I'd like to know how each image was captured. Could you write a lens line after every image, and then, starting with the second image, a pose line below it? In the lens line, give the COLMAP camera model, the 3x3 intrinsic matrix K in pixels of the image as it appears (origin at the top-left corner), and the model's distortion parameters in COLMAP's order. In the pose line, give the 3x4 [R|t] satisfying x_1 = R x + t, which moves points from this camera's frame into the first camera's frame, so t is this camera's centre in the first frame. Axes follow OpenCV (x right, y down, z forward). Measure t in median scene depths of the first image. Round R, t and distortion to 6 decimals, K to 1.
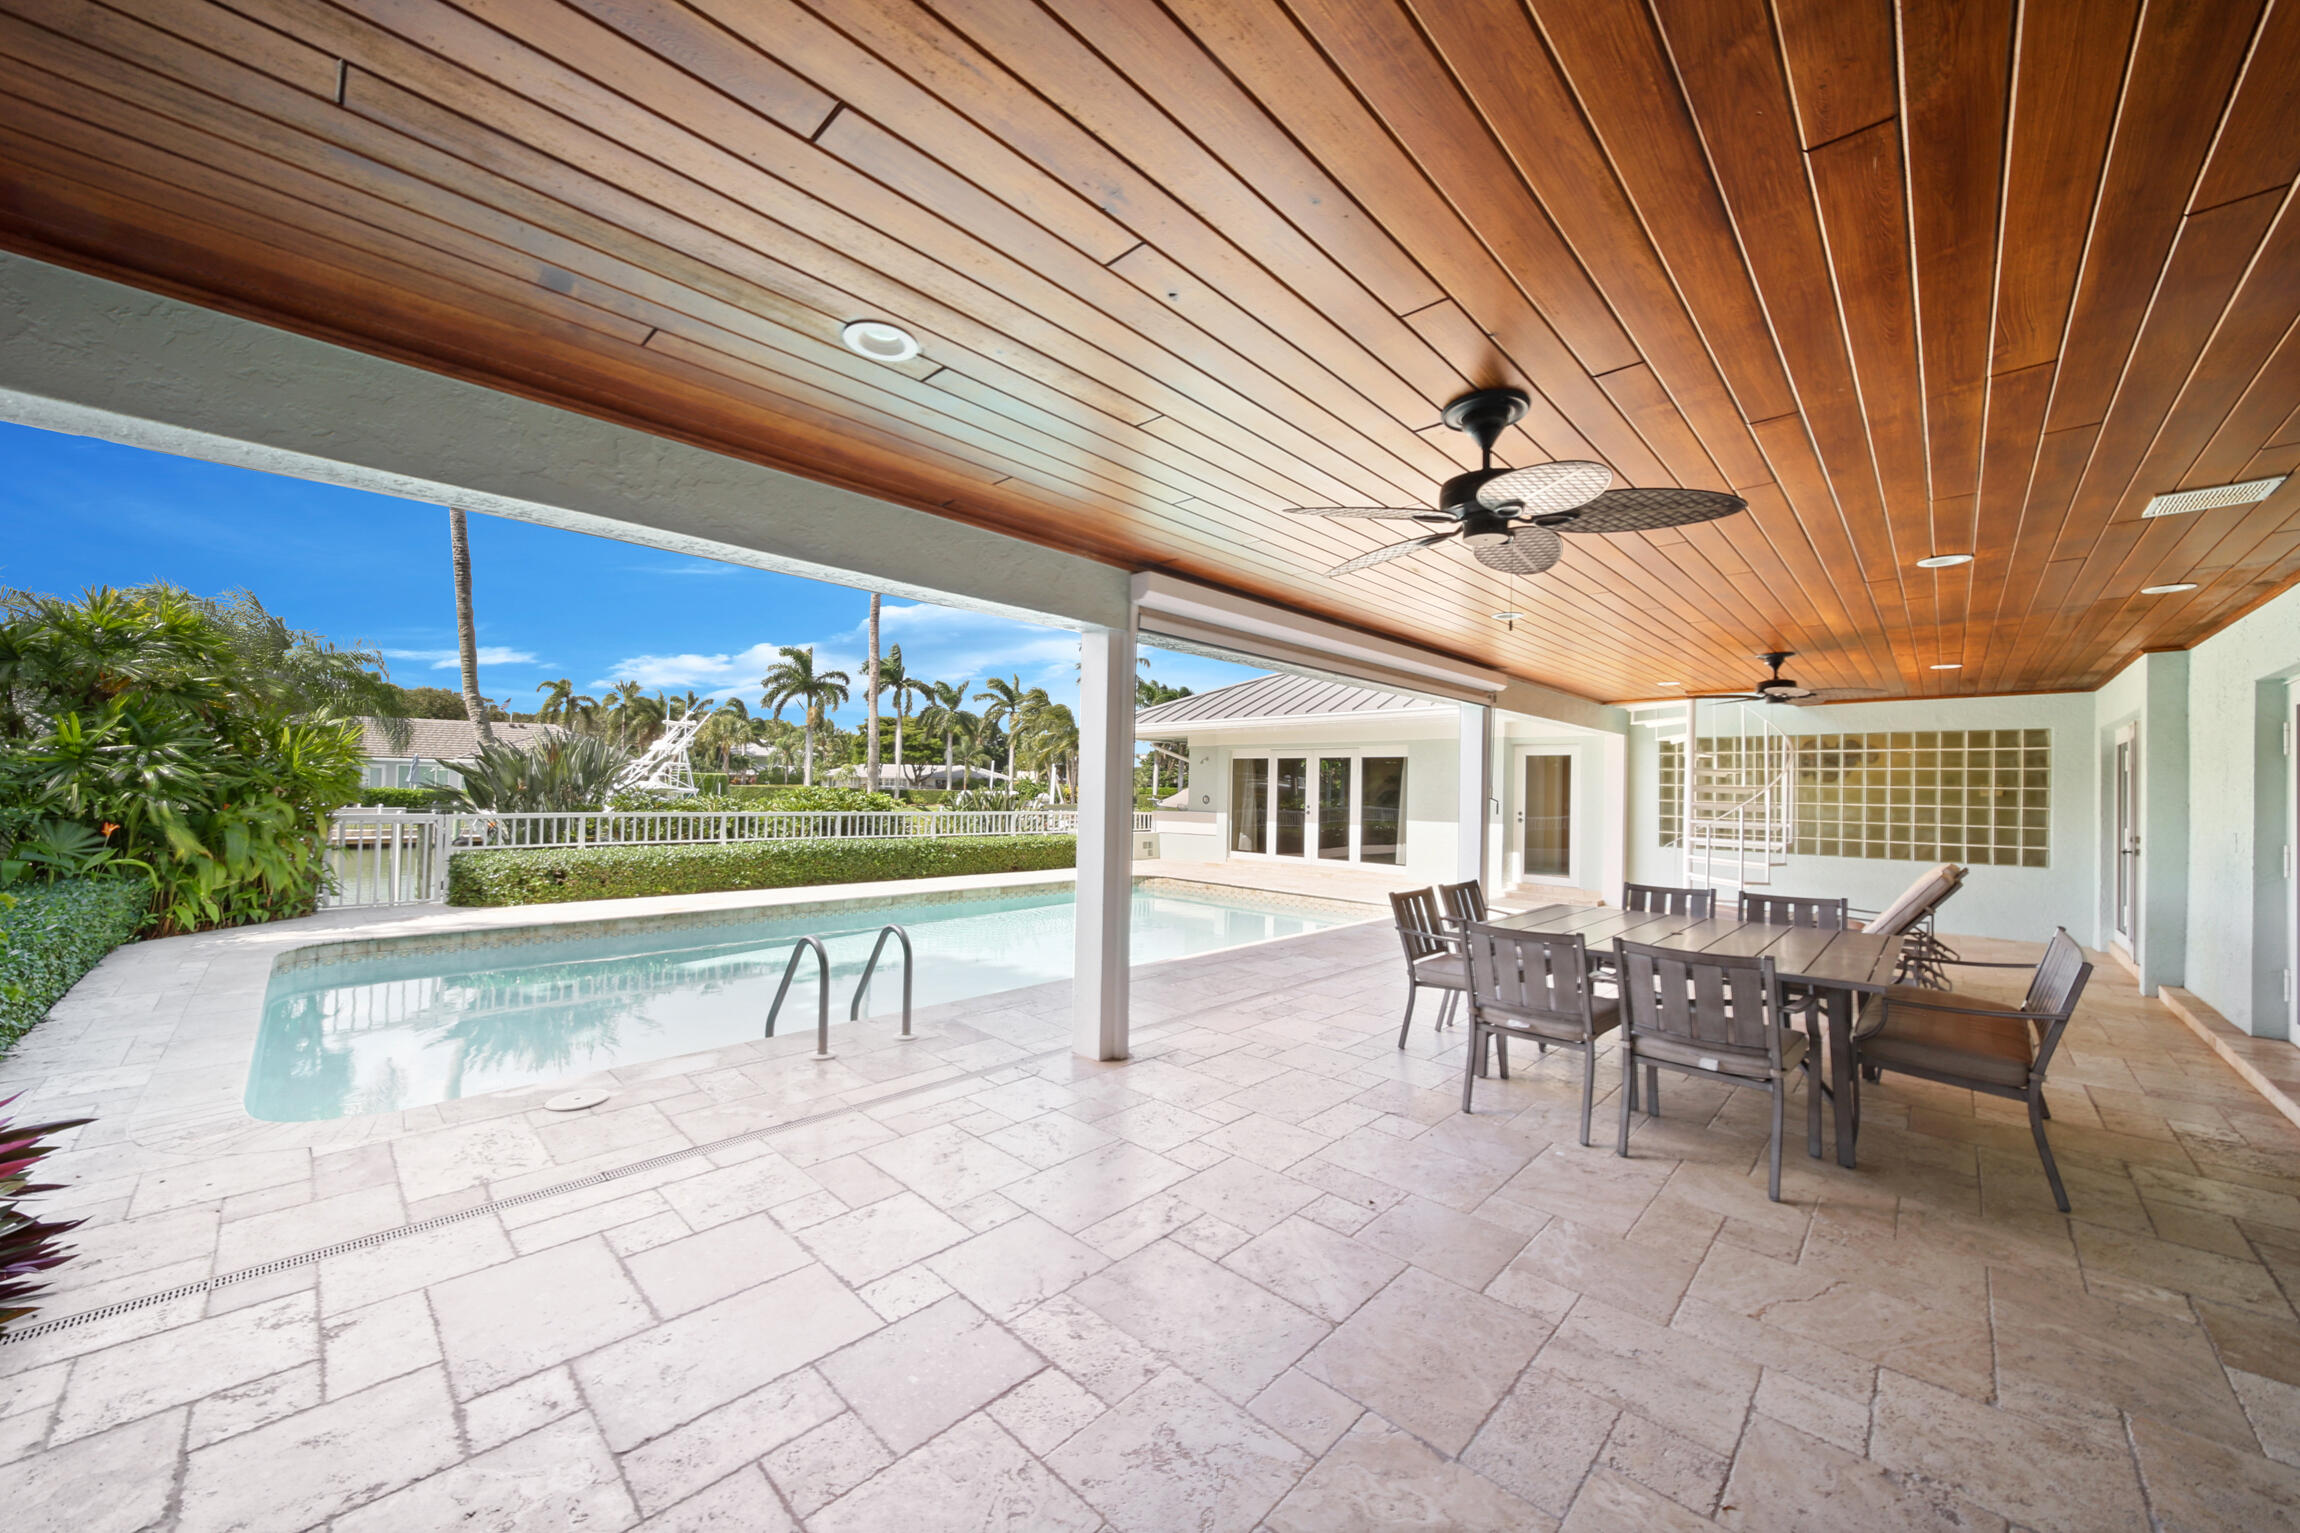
lens RADIAL K [[813.8, 0, 1150.0], [0, 813.8, 766.5], [0, 0, 1]] dist [-0.002824, -0.000233]
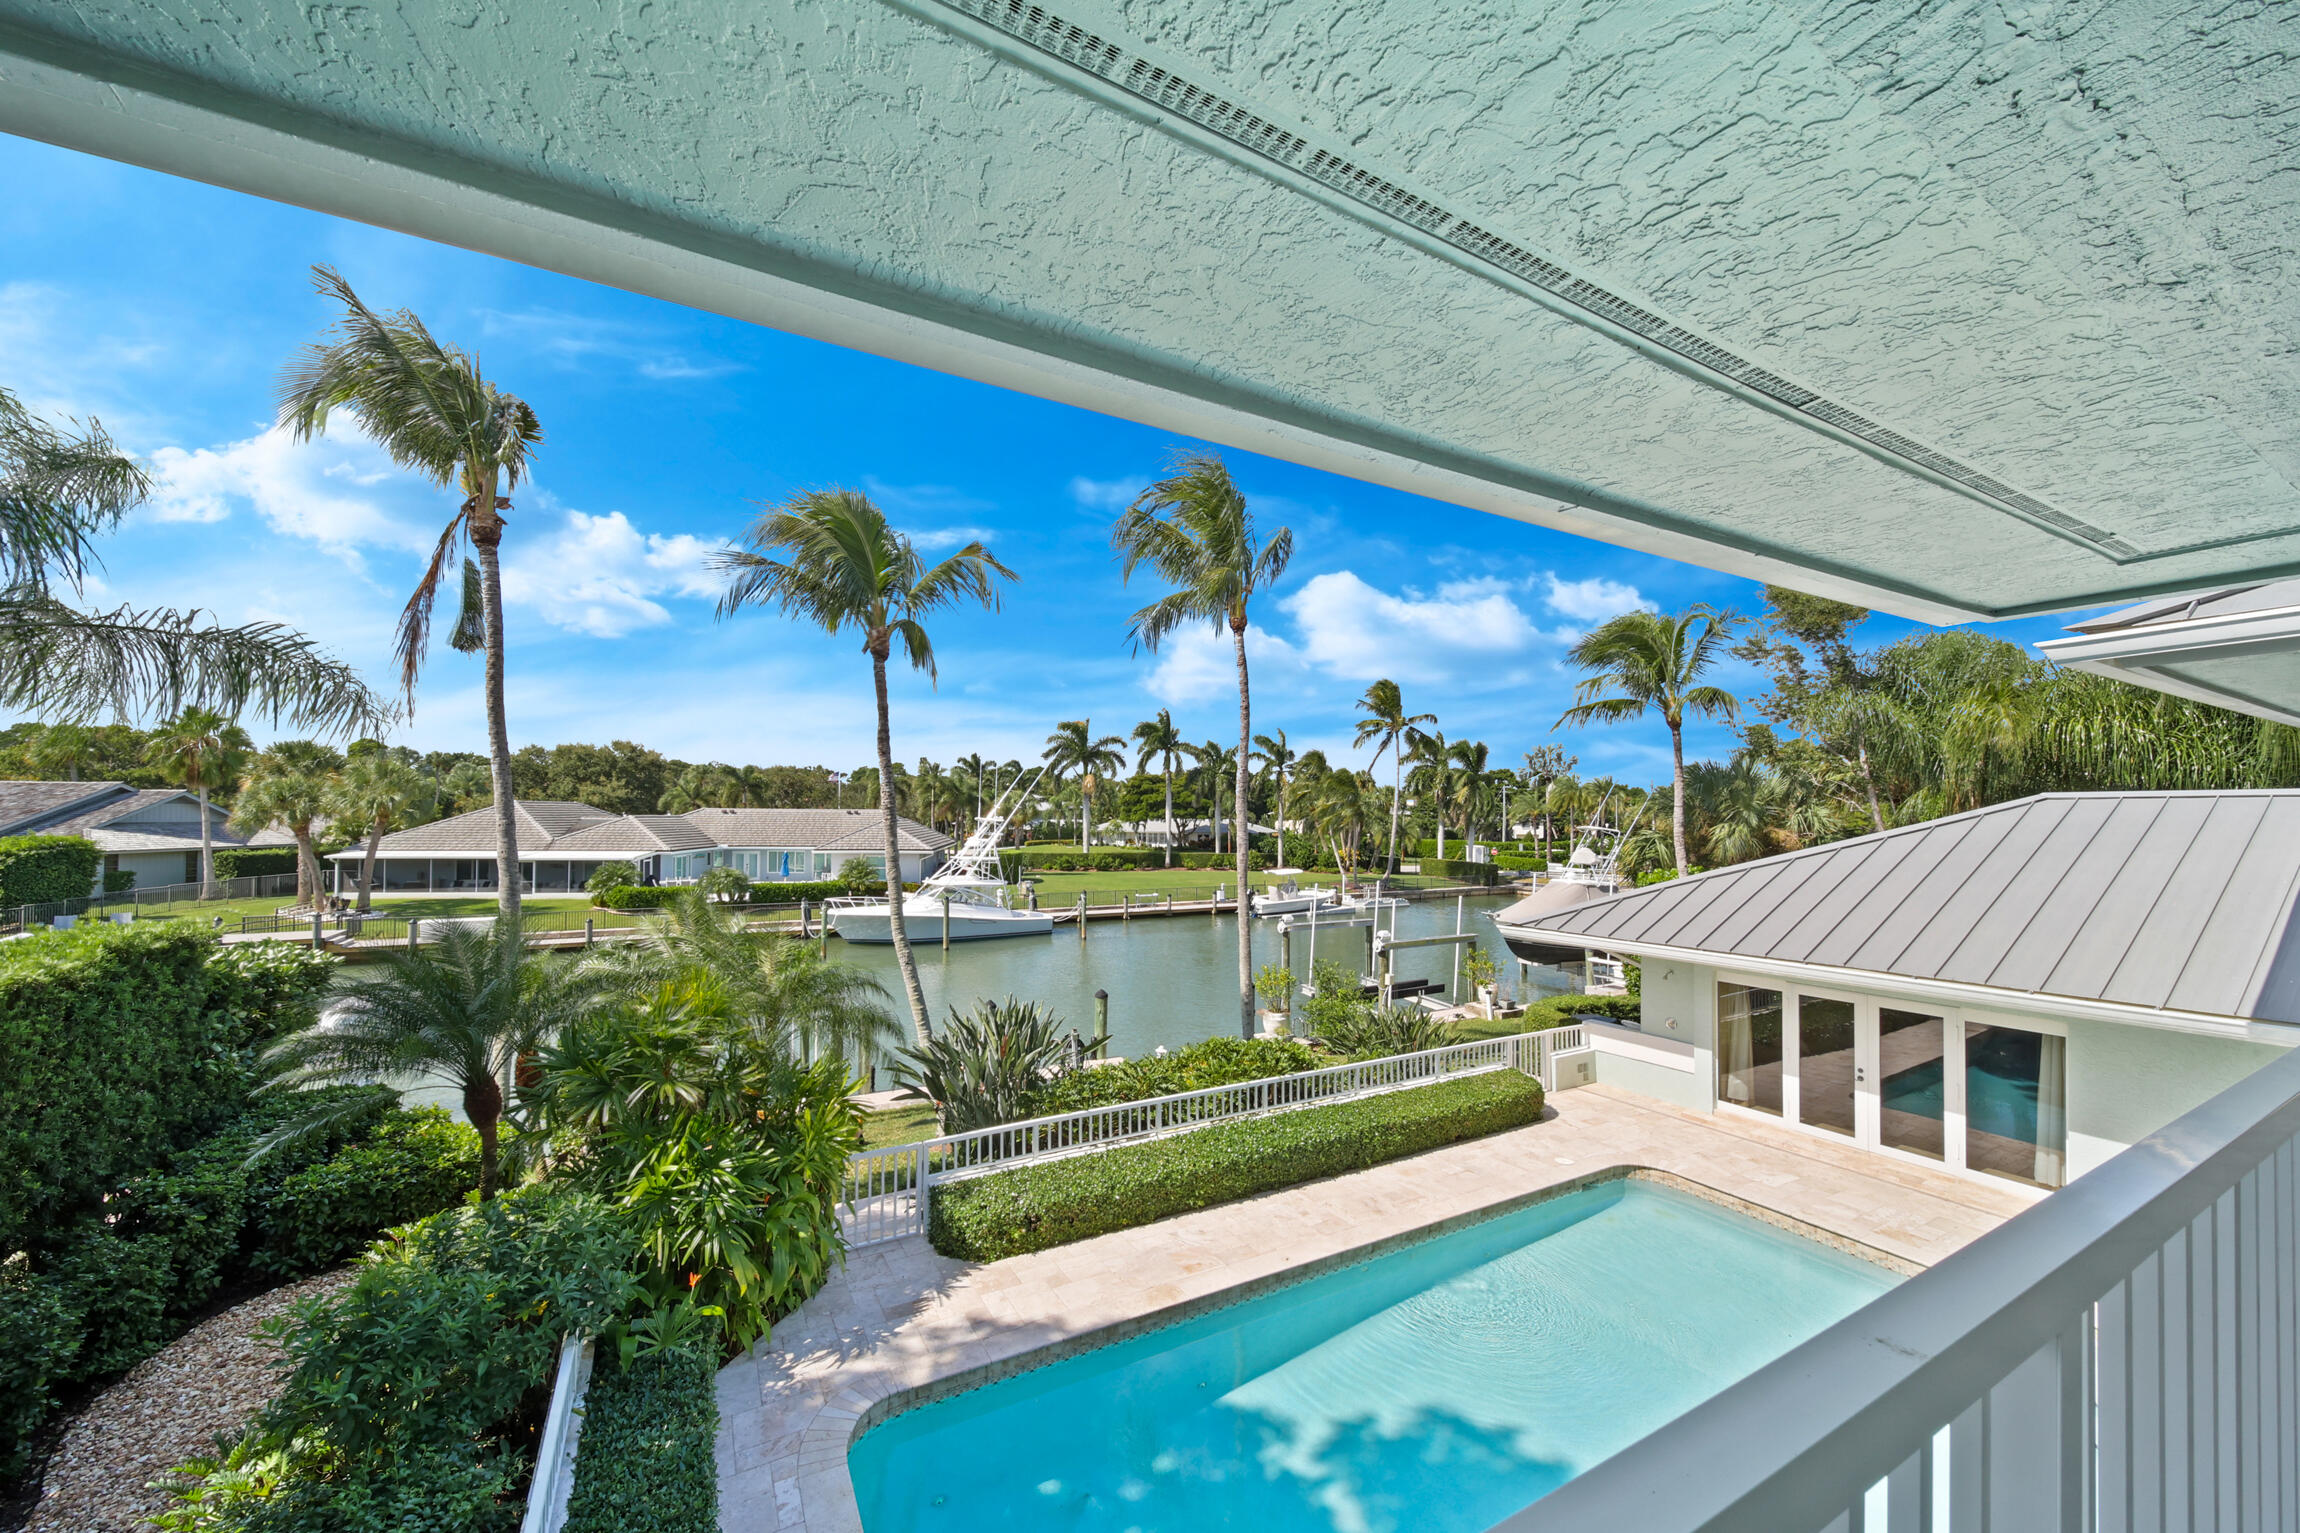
lens RADIAL K [[829.8, 0, 1149.9], [0, 829.8, 807.2], [0, 0, 1]] dist [0.000167, 0.000007]
pose [[0.954966, -0.029582, -0.295237, -0.161816], [0.031508, 0.999502, 0.001766, -0.175013], [0.295037, -0.010989, 0.955423, 0.075661]]
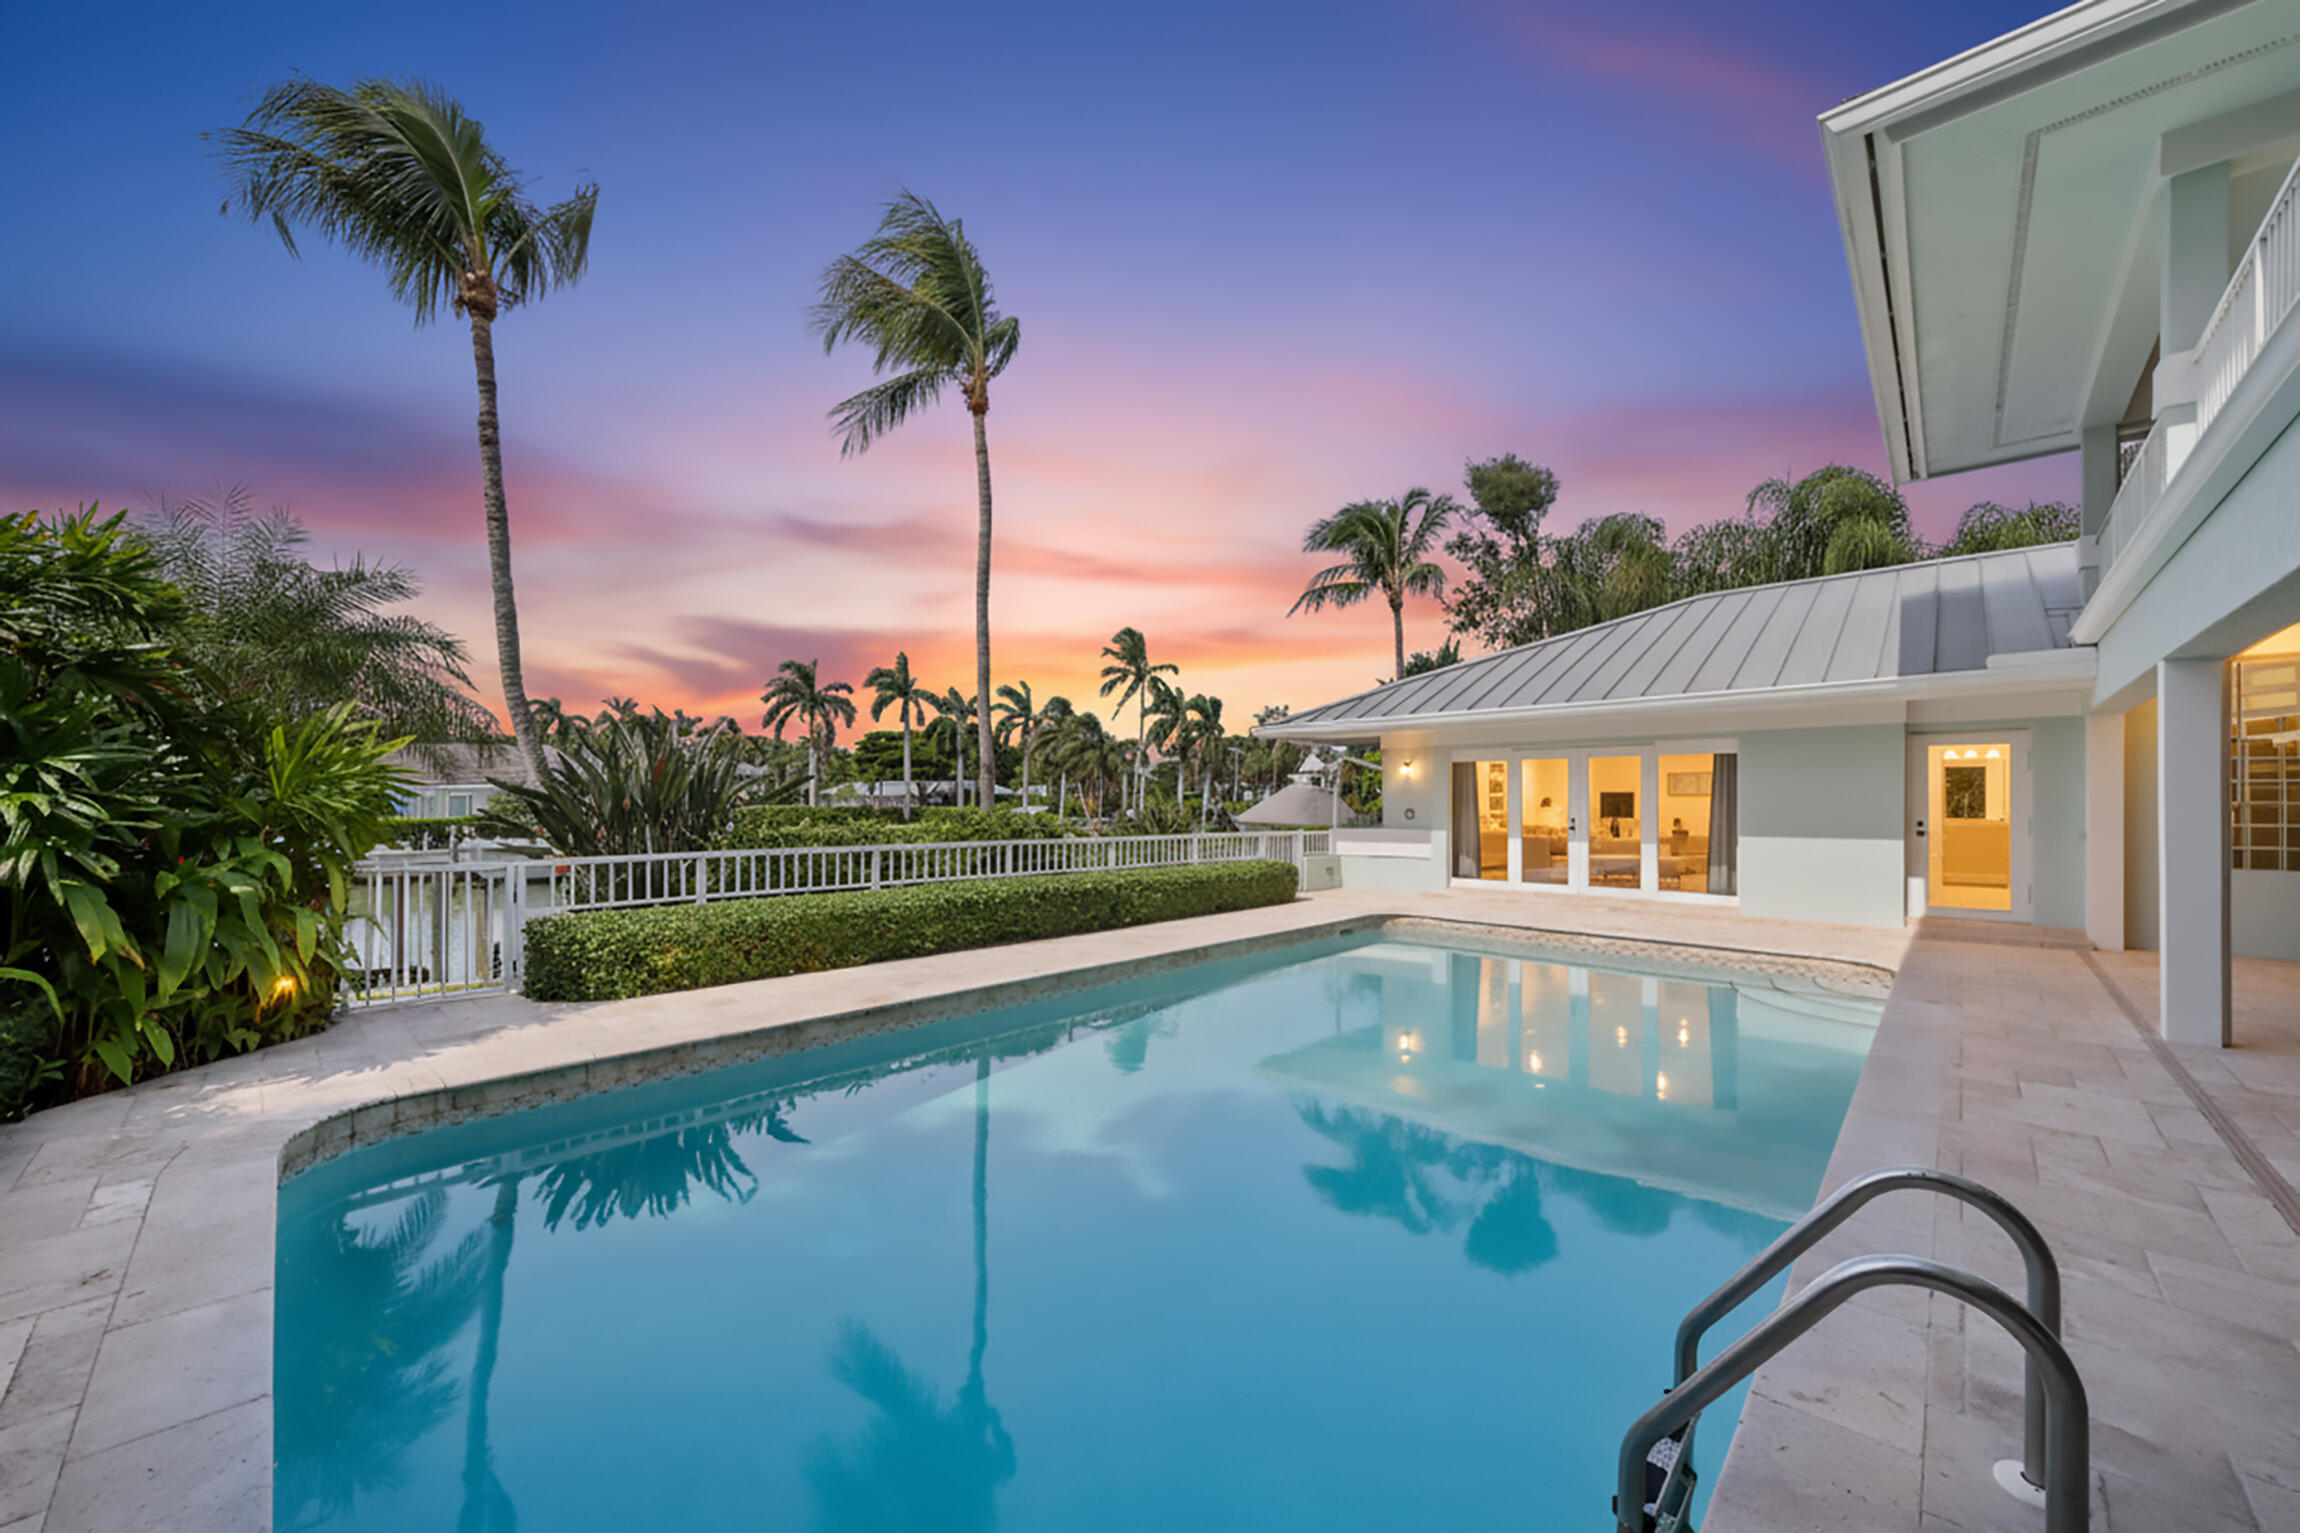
lens RADIAL K [[835.0, 0, 1150.2], [0, 835.0, 790.6], [0, 0, 1]] dist [-0.006065, -0.000313]
pose [[0.999781, -0.020380, 0.004752, -0.181807], [0.020312, 0.999697, 0.013884, 0.001258], [-0.005033, -0.013784, 0.999892, 0.164441]]
